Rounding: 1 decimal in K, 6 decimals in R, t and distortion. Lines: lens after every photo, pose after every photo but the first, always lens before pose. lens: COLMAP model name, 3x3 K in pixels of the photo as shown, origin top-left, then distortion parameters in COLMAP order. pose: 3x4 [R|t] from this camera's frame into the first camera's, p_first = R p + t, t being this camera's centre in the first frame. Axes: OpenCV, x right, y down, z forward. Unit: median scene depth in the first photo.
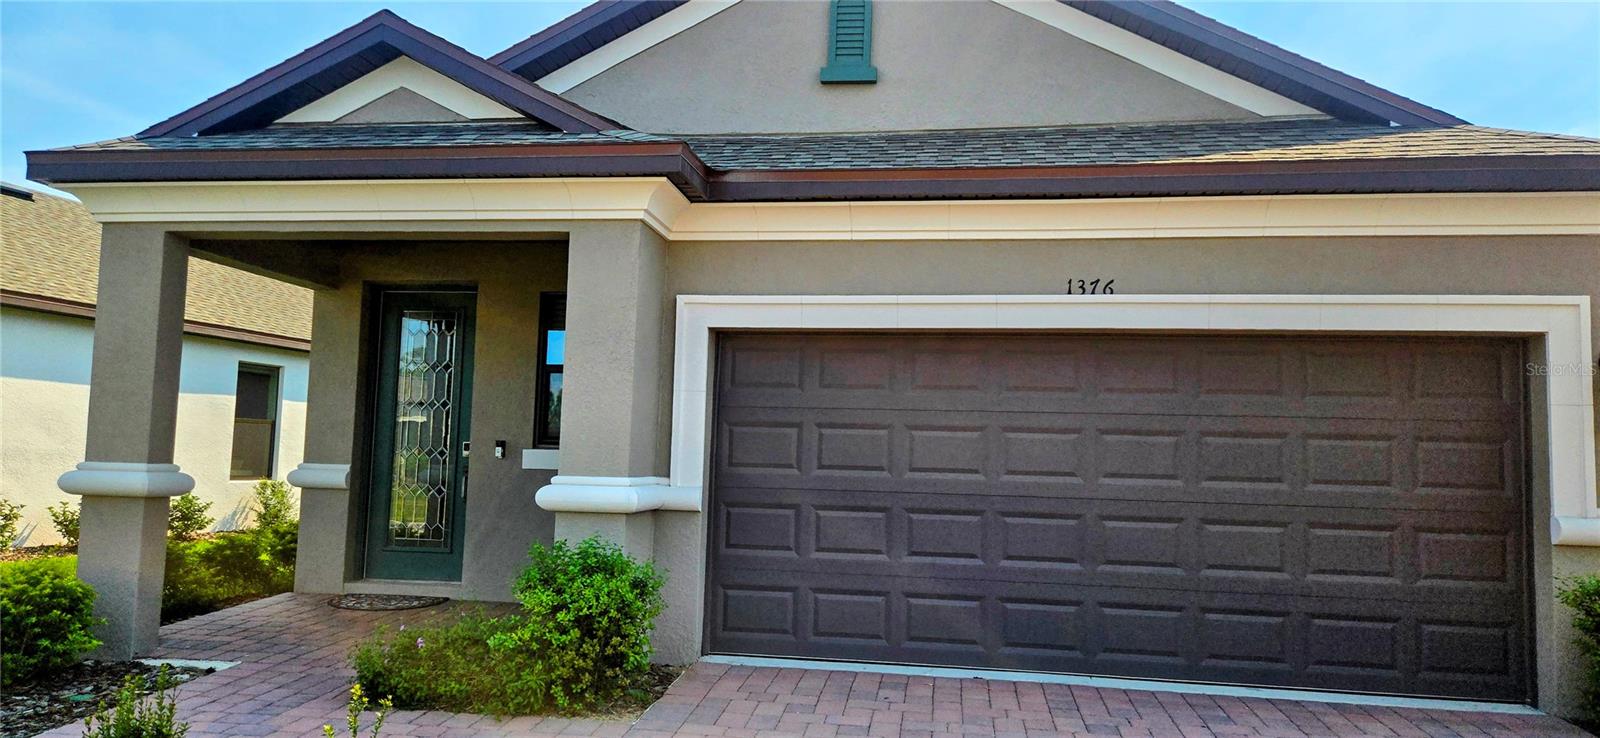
lens RADIAL K [[1039.7, 0, 796.3], [0, 1039.7, 383.5], [0, 0, 1]] dist [0.078288, -0.081458]
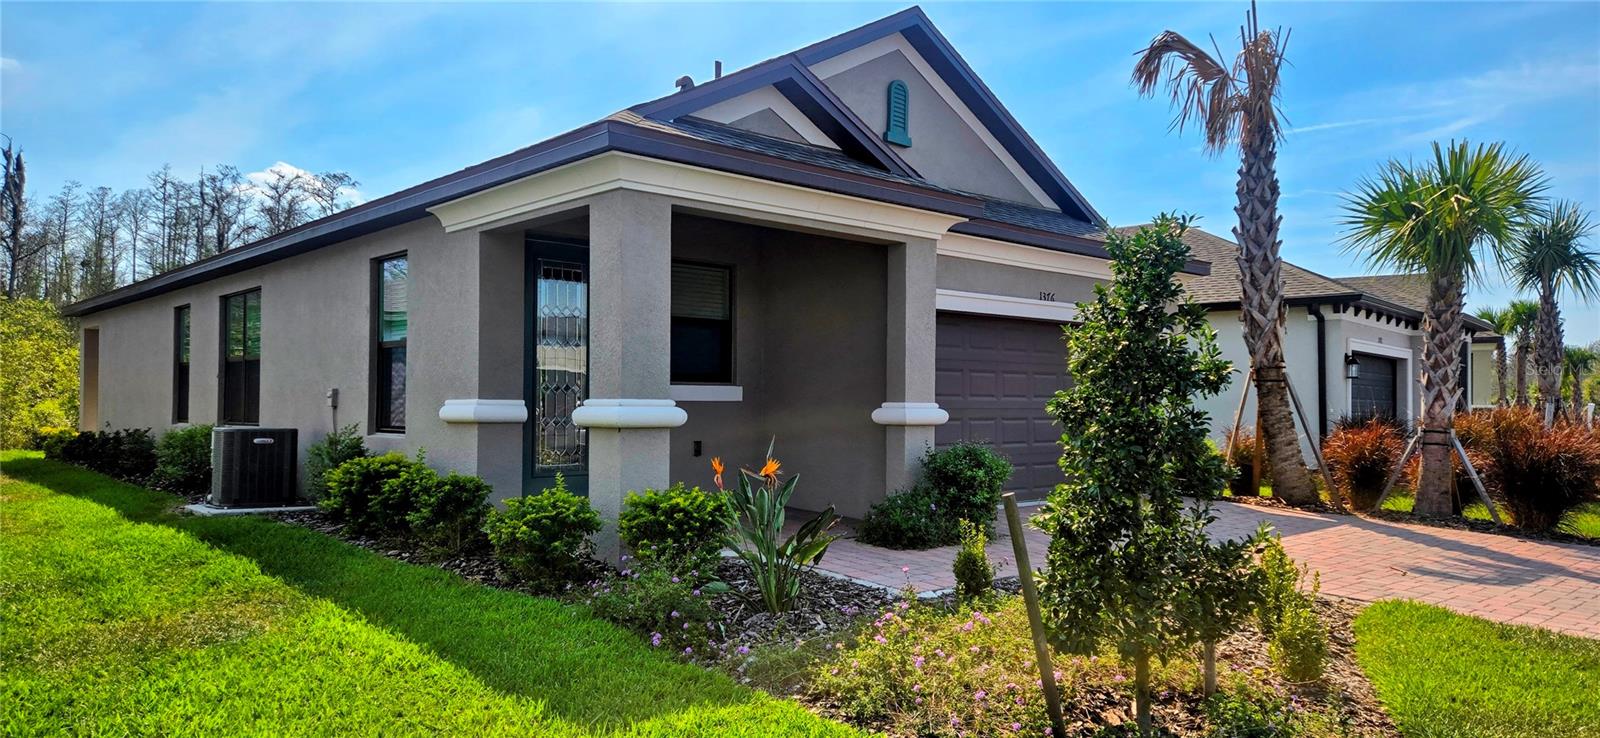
lens RADIAL K [[1039.7, 0, 796.3], [0, 1039.7, 383.5], [0, 0, 1]] dist [0.078288, -0.081458]
pose [[0.636129, -0.009566, 0.771523, -1.357470], [-0.046940, 0.997591, 0.051071, -0.010082], [-0.770153, -0.068703, 0.634148, 0.131535]]
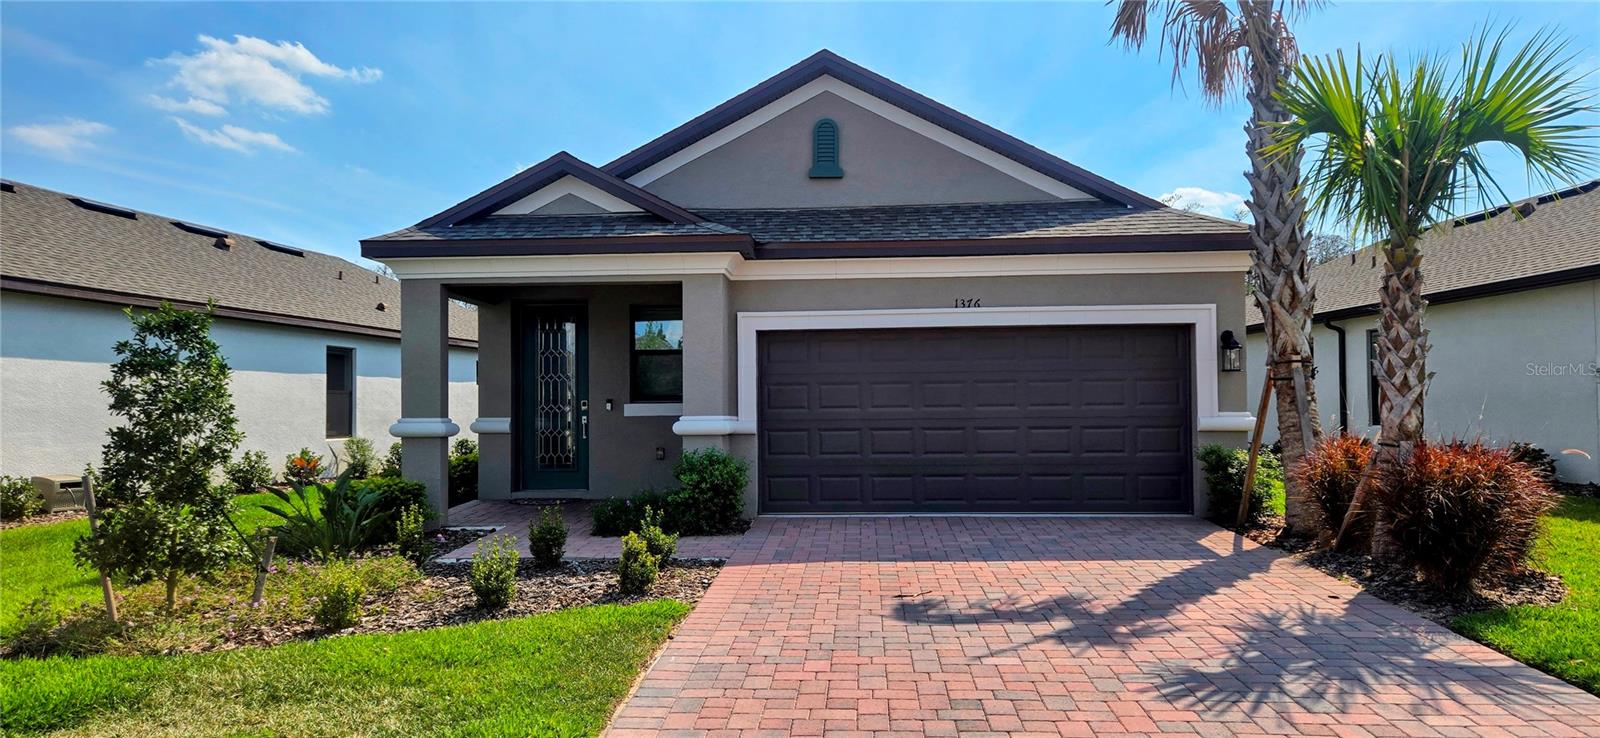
lens RADIAL K [[1044.6, 0, 806.1], [0, 1044.6, 386.9], [0, 0, 1]] dist [0.081706, -0.070340]
pose [[0.995632, -0.034402, 0.086791, -0.152706], [0.030049, 0.998247, 0.050981, -0.044314], [-0.088393, -0.048151, 0.994921, -0.748202]]
